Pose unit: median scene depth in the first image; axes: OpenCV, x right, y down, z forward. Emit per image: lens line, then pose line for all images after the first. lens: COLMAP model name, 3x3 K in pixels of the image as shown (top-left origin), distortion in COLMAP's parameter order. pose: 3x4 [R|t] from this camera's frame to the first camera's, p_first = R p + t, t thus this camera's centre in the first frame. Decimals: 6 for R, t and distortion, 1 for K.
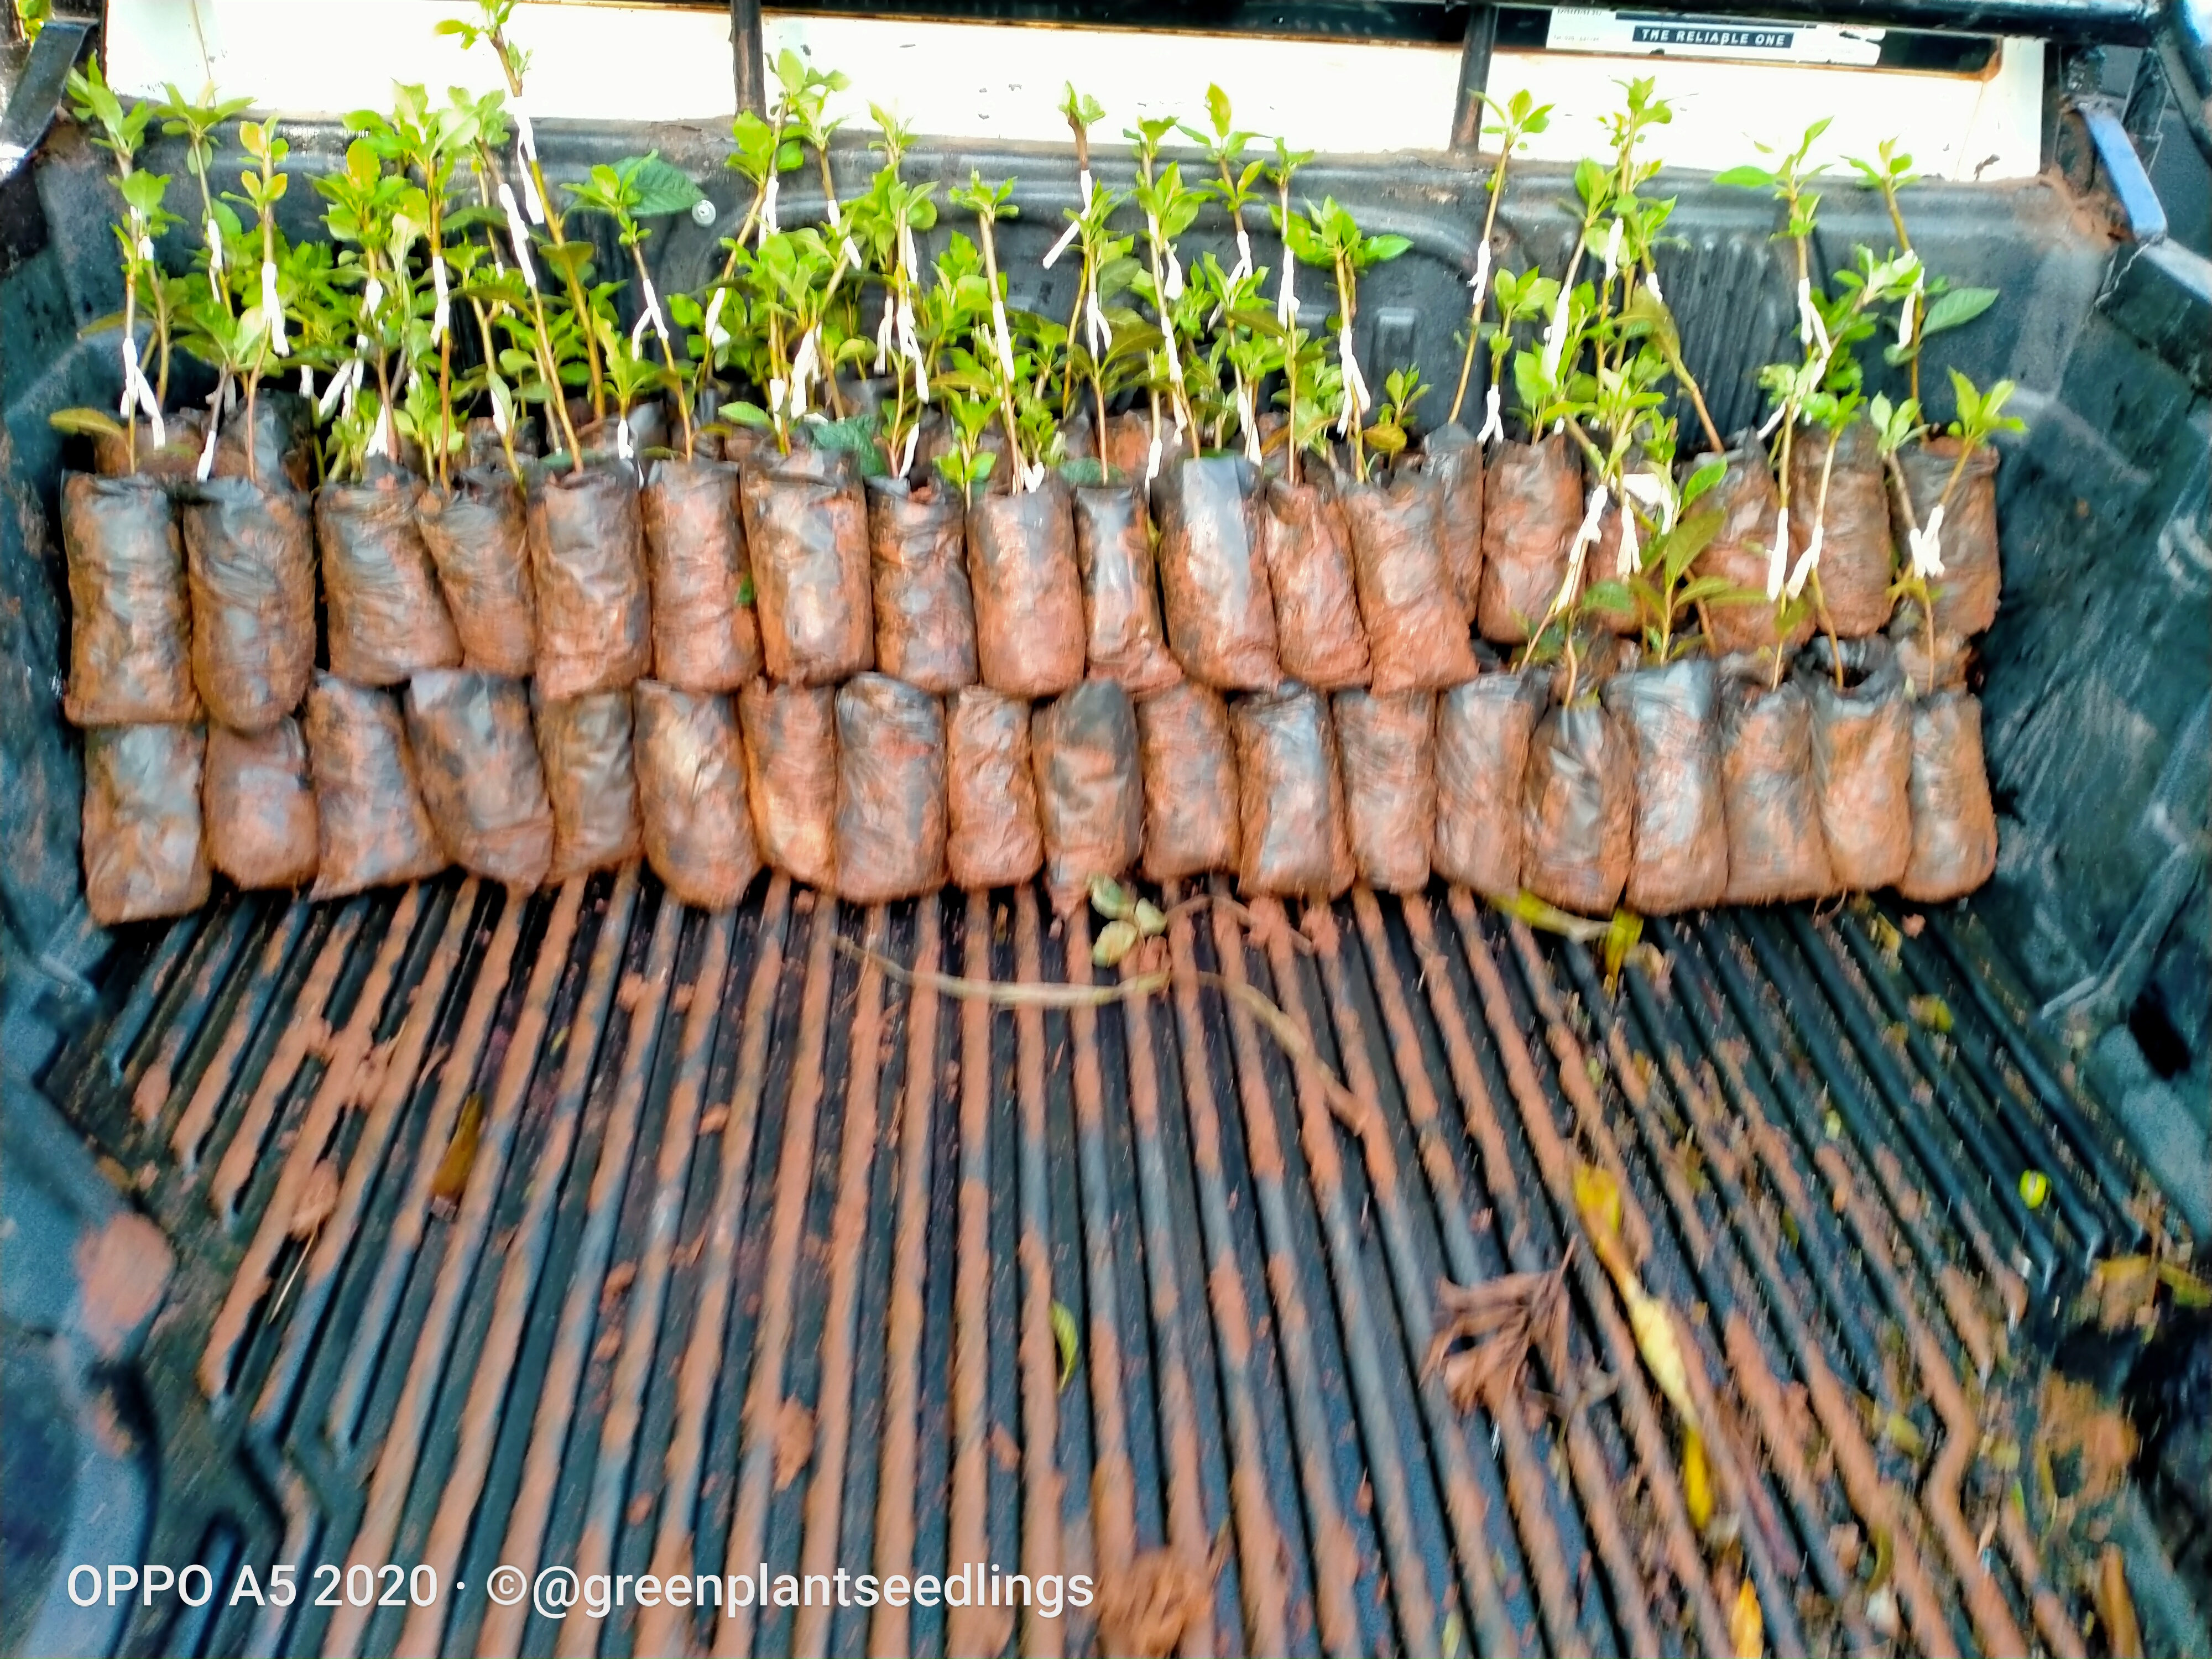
lens RADIAL K [[1806.7, 0, 1121.6], [0, 1806.7, 833.8], [0, 0, 1]] dist [0.079864, -0.182071]
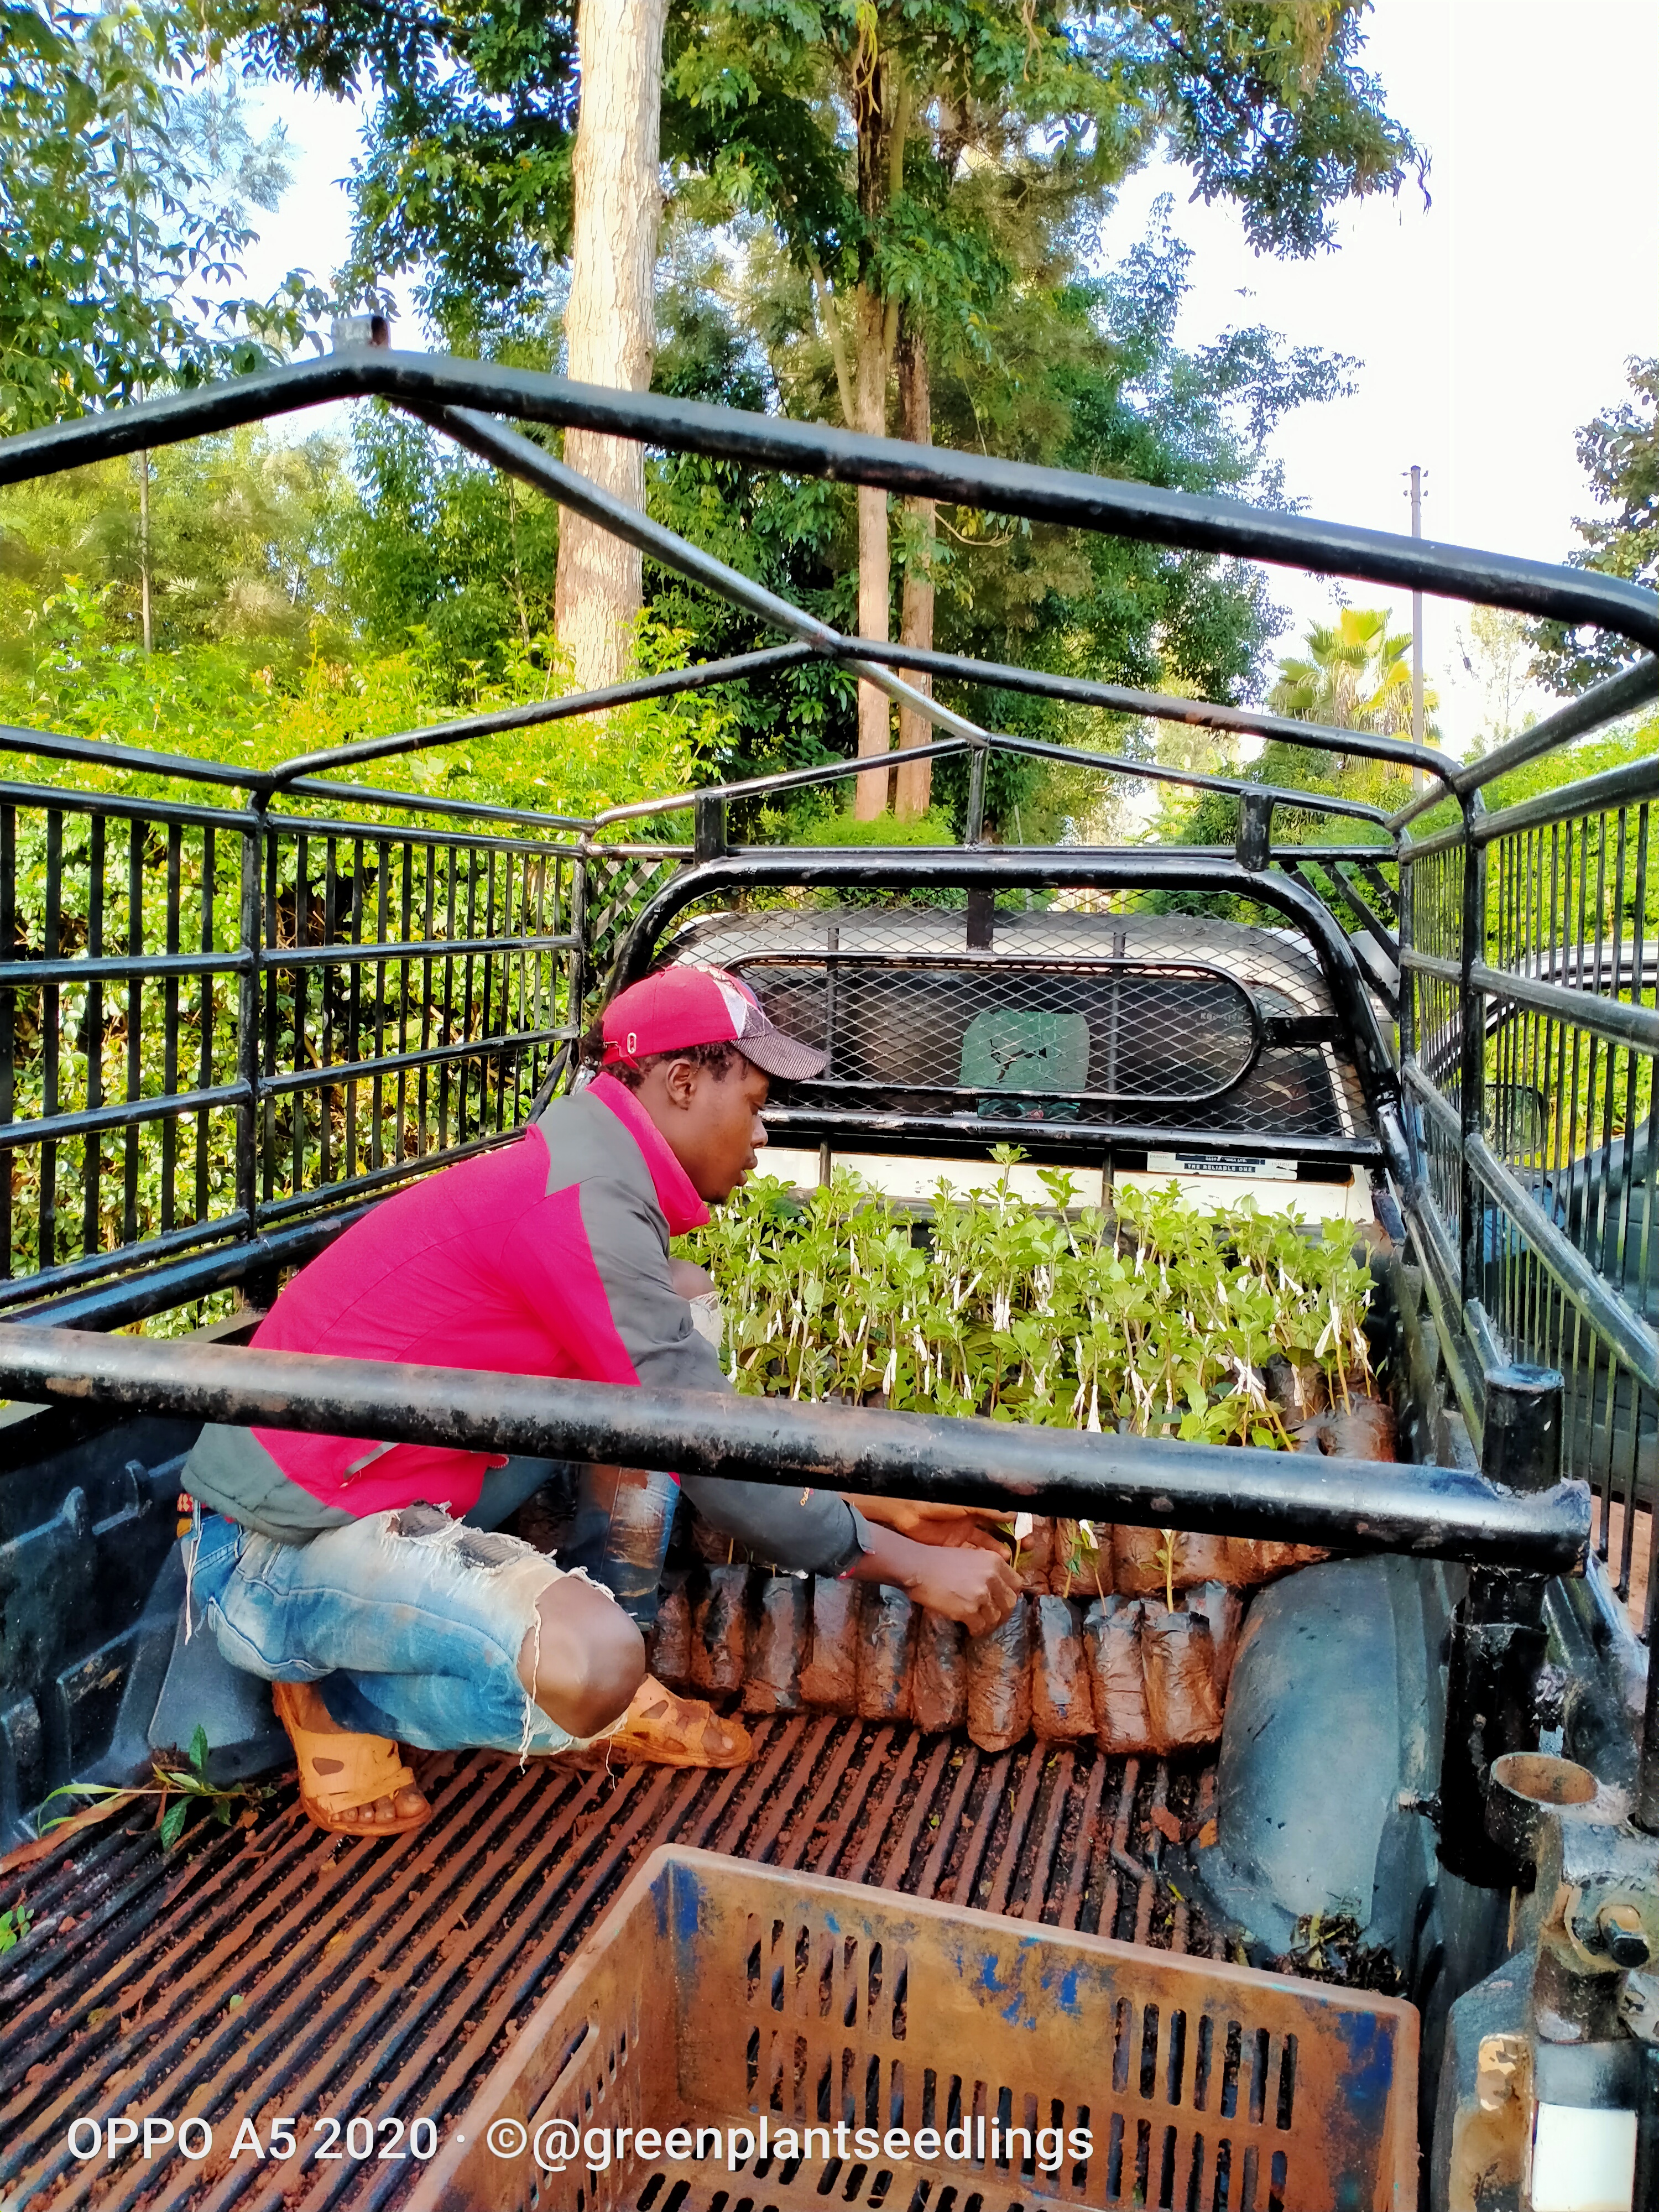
lens RADIAL K [[1806.7, 0, 829.5], [0, 1806.7, 1106.0], [0, 0, 1]] dist [0.079864, -0.182071]
pose [[0.954548, 0.003633, -0.298035, 0.566269], [-0.155412, 0.859306, -0.487279, 0.754445], [0.254333, 0.511449, 0.820813, -1.157706]]
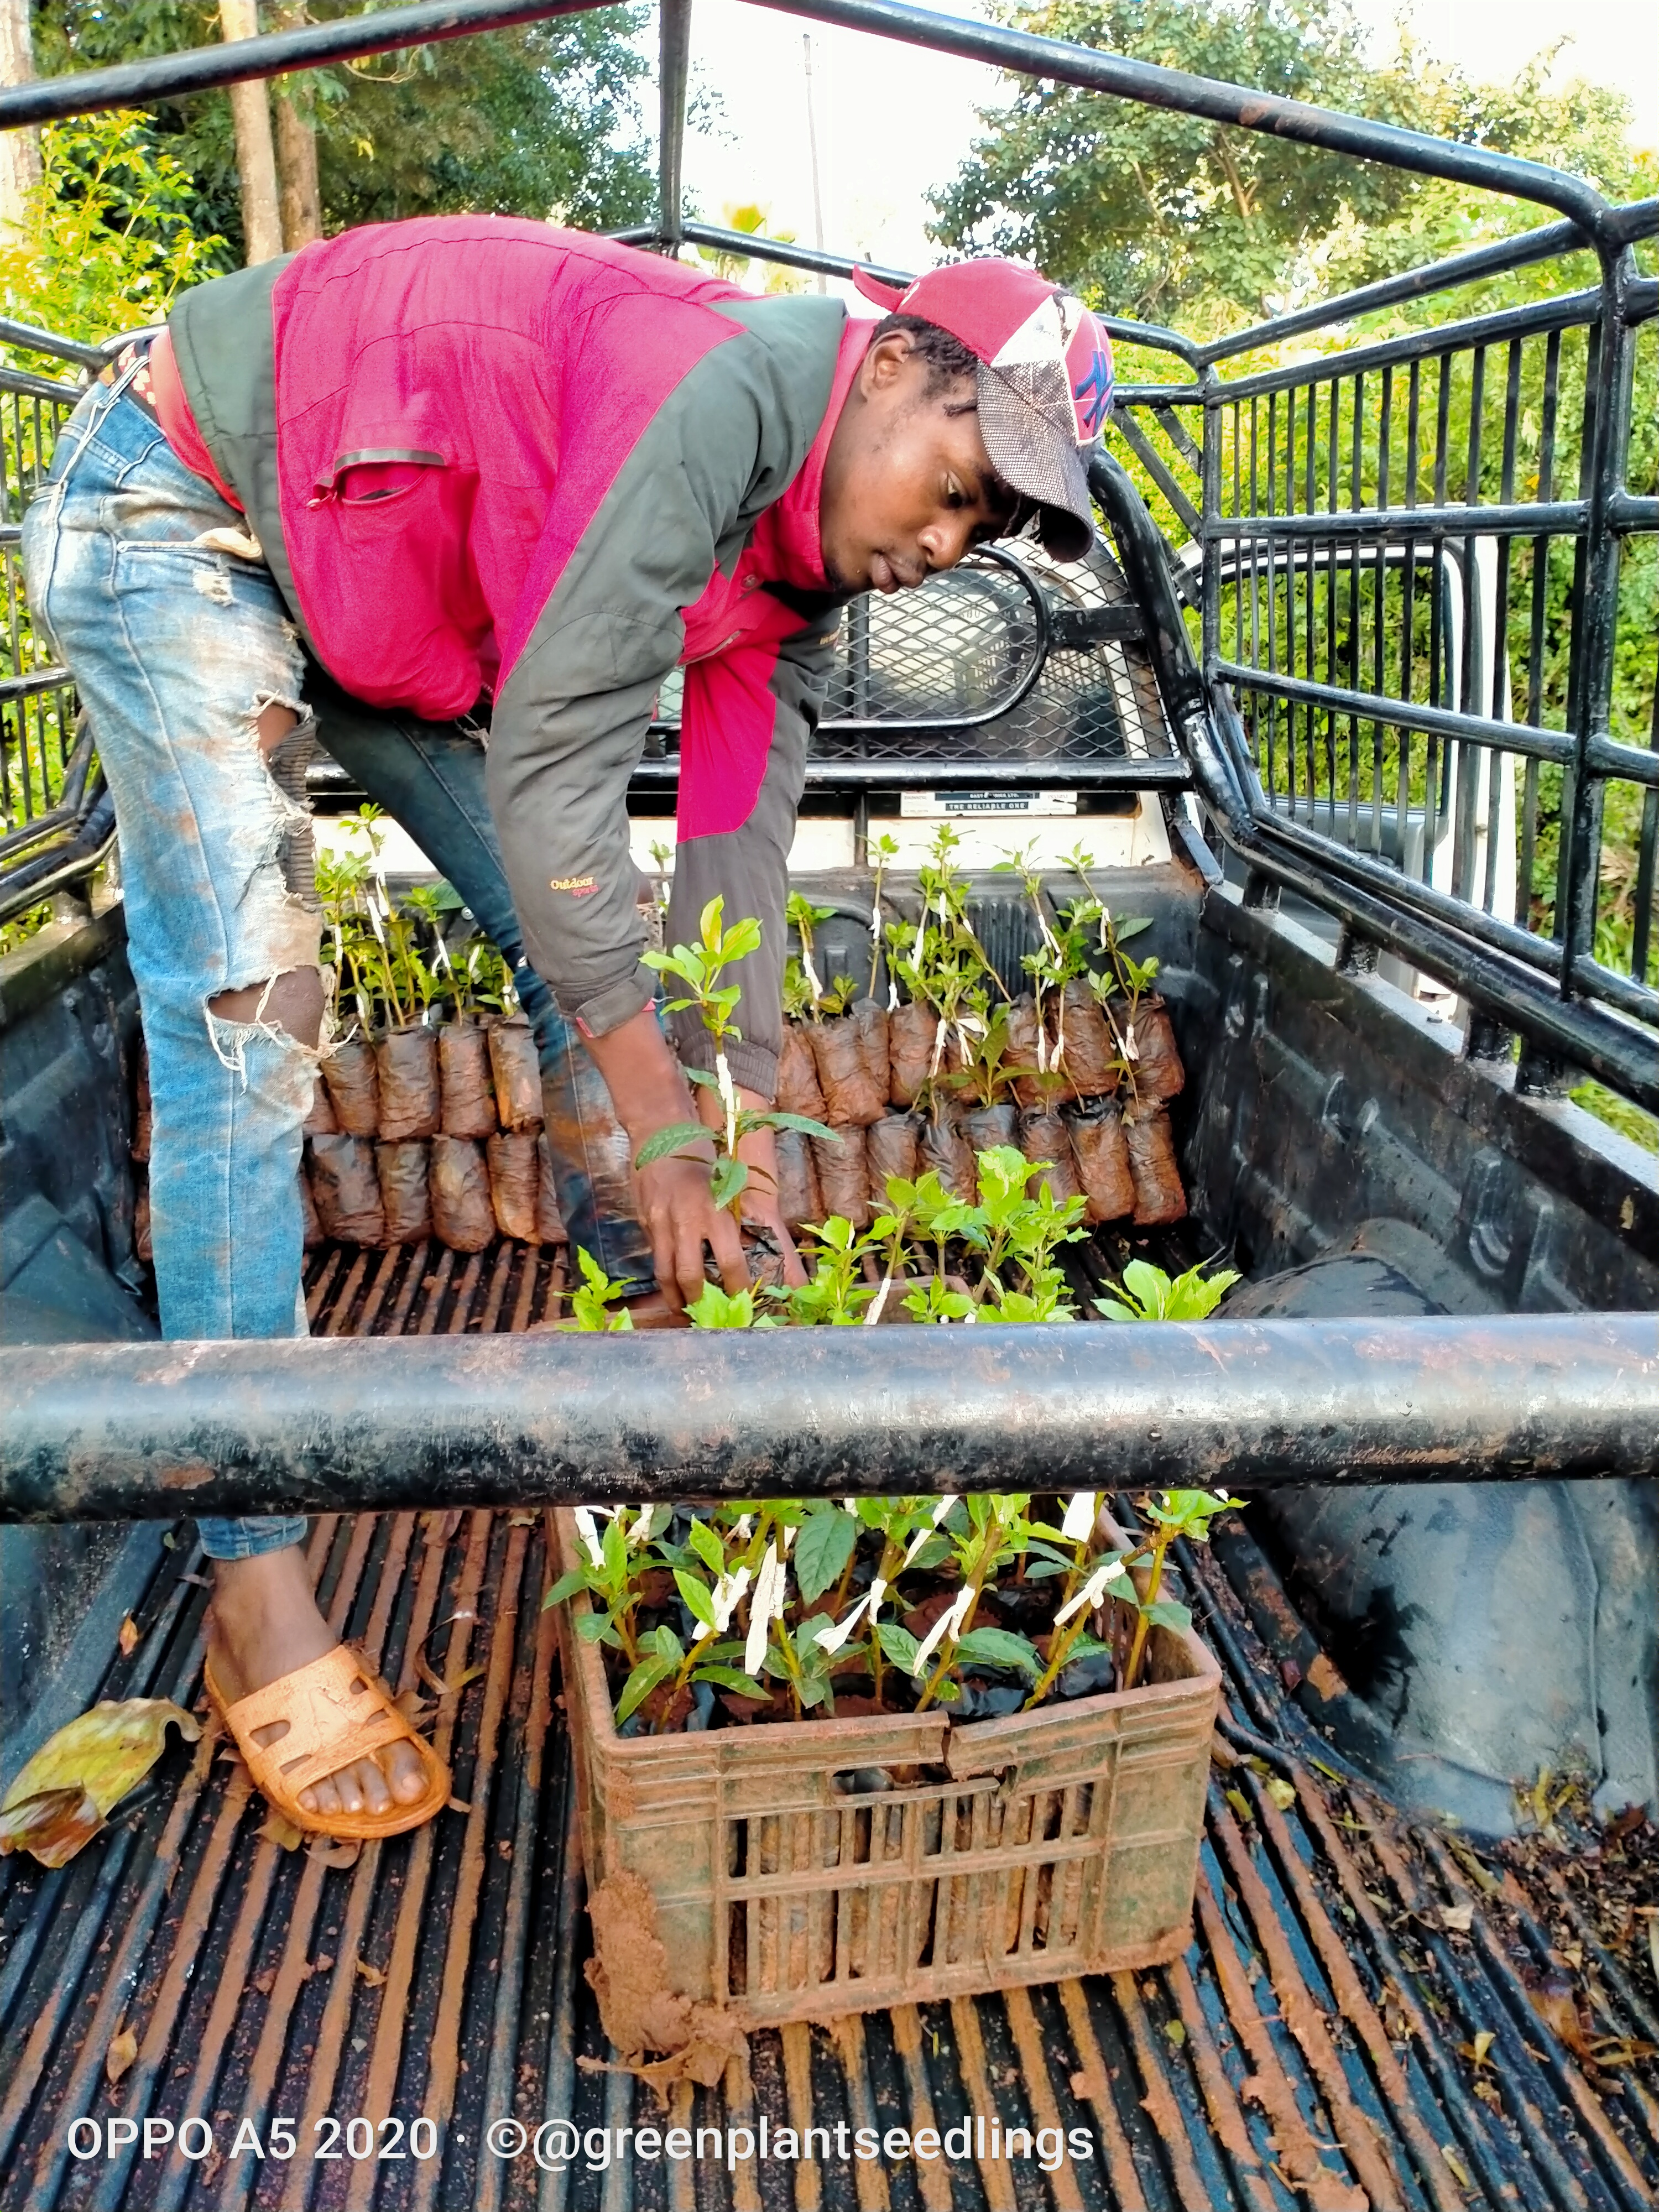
lens RADIAL K [[1806.7, 0, 829.5], [0, 1806.7, 1106.0], [0, 0, 1]] dist [0.079864, -0.182071]
pose [[0.998283, -0.055664, 0.018229, 0.108099], [0.058563, 0.942657, -0.328586, 0.513589], [0.001107, 0.329089, 0.944298, -0.758217]]
